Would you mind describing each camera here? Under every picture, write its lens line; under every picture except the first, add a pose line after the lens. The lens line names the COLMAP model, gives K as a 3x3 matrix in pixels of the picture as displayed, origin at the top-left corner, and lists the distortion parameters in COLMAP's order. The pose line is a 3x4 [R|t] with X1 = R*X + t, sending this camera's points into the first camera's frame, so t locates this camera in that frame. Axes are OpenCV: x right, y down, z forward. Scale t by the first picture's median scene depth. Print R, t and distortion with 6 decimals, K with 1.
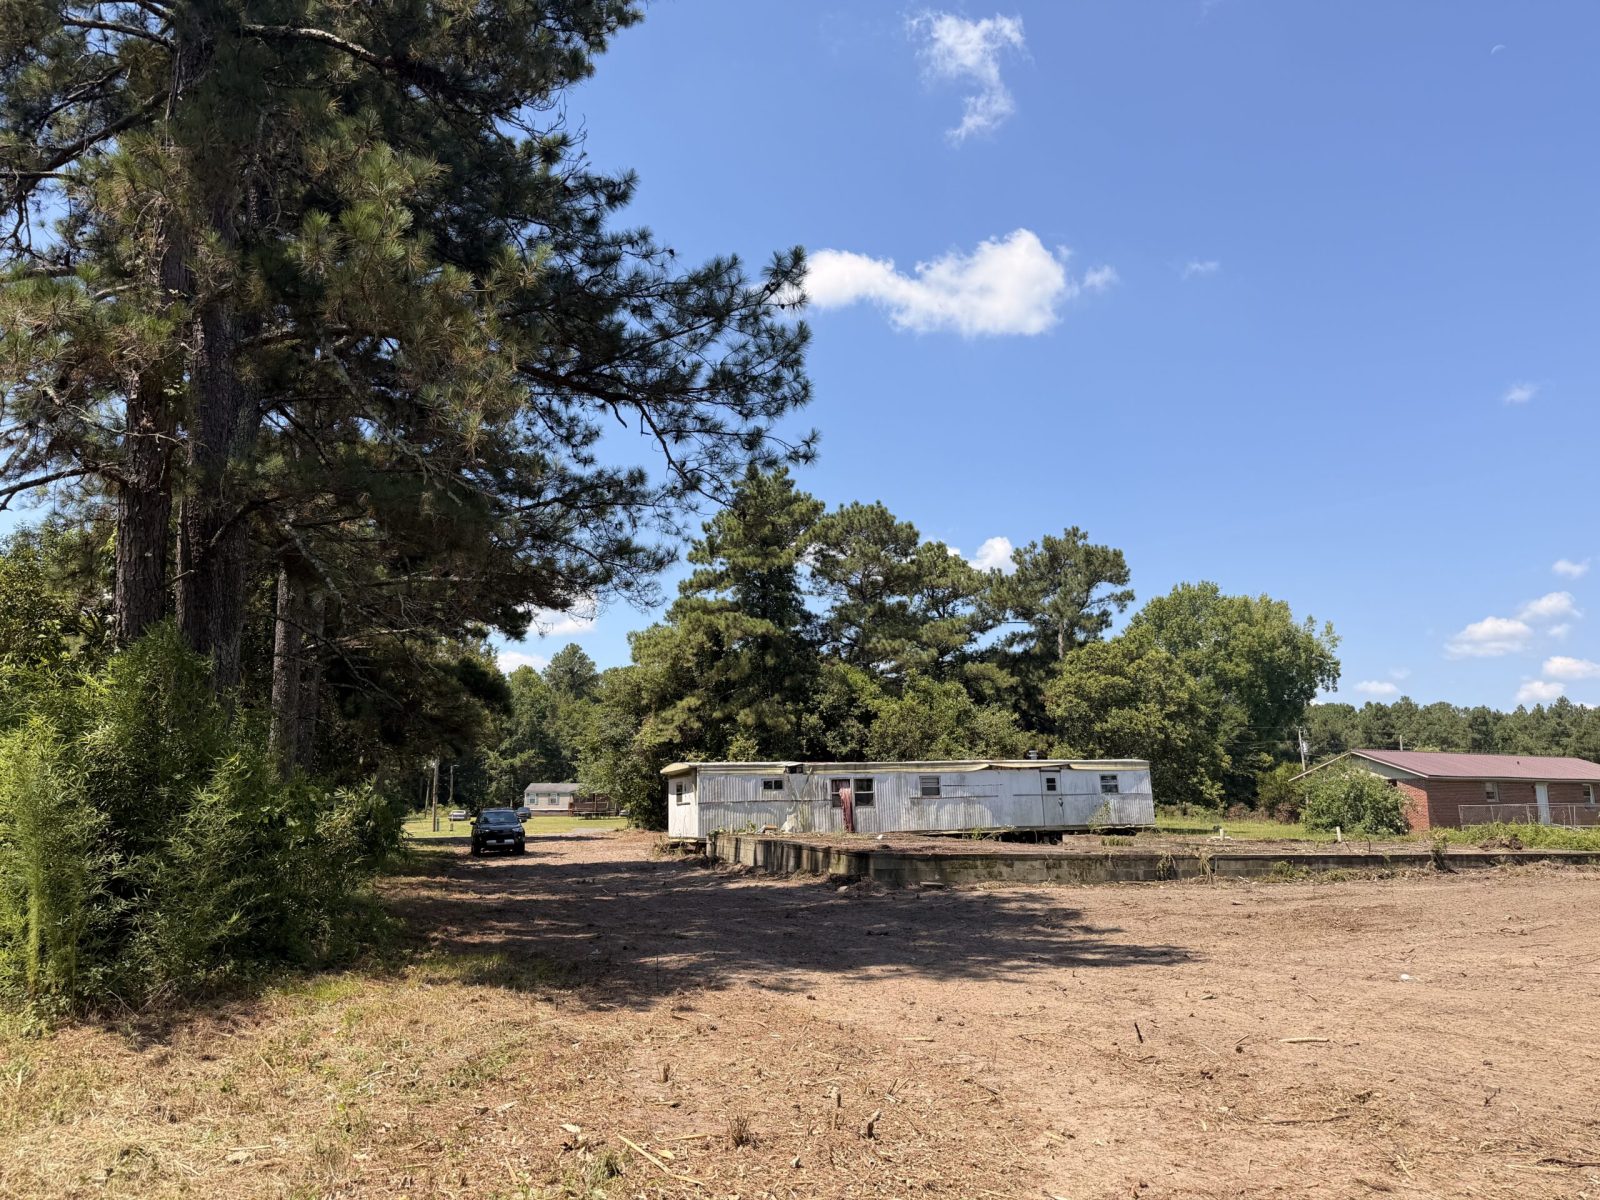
lens RADIAL K [[1108.7, 0, 800.0], [0, 1108.7, 600.0], [0, 0, 1]] dist [0.148554, -0.237622]
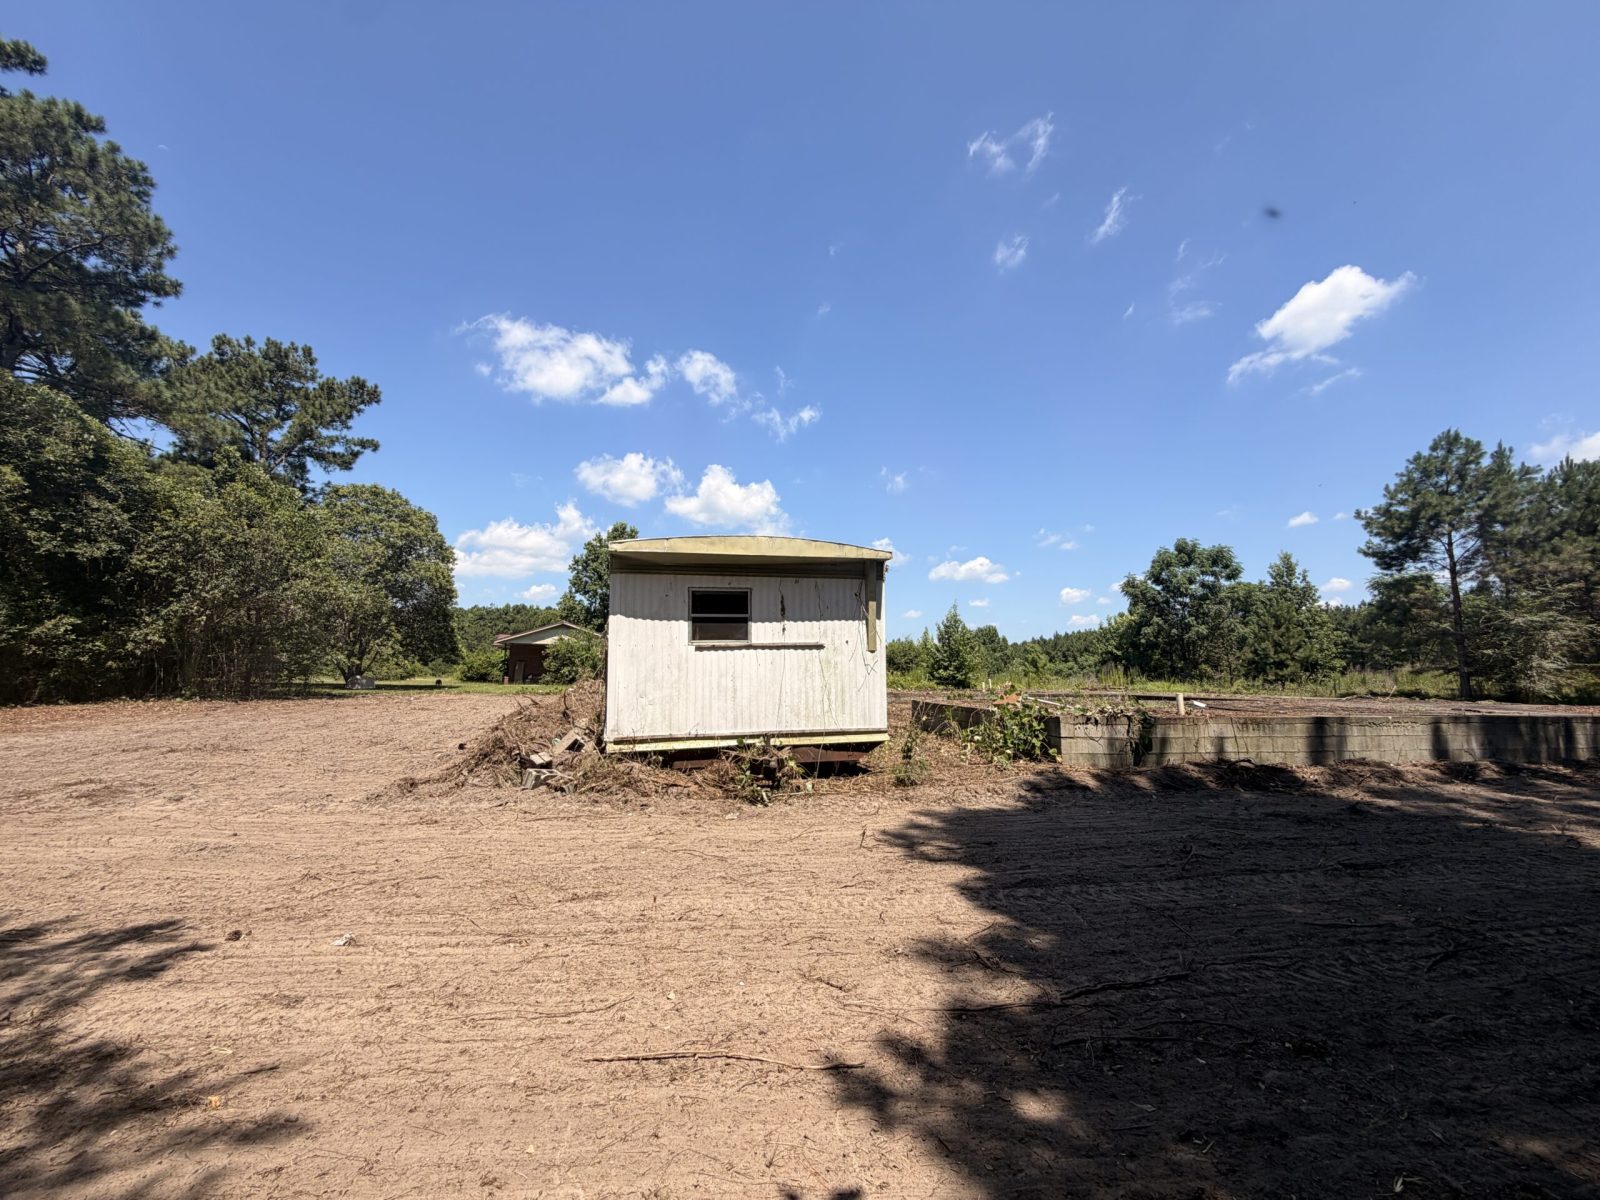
lens RADIAL K [[639.4, 0, 792.3], [0, 639.4, 597.8], [0, 0, 1]] dist [0.000046, -0.000001]
pose [[0.138585, 0.113366, 0.983841, -0.197045], [-0.187906, 0.978391, -0.086270, 0.115054], [-0.972361, -0.172914, 0.156892, 0.599321]]
